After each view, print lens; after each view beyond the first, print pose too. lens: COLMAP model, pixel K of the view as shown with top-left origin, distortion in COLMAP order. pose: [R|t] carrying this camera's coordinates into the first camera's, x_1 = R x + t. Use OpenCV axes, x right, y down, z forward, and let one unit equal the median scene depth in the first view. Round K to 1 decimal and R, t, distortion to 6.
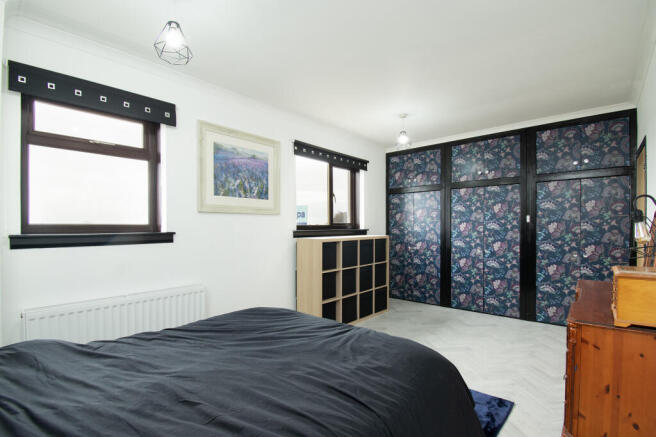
lens RADIAL K [[341.2, 0, 328.0], [0, 341.2, 218.5], [0, 0, 1]] dist [-0.000470, -0.000257]
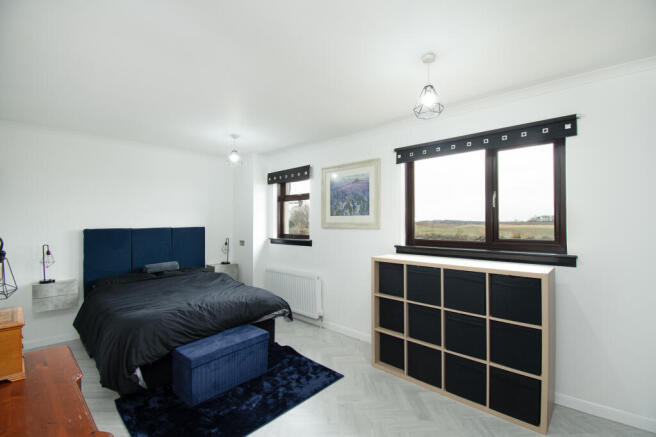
lens RADIAL K [[298.2, 0, 340.8], [0, 298.2, 215.3], [0, 0, 1]] dist [-0.001234, -0.000253]
pose [[-0.085725, -0.074828, -0.993505, 0.801120], [-0.022675, 0.997064, -0.073139, 0.016981], [0.996061, 0.016258, -0.087170, 1.034047]]
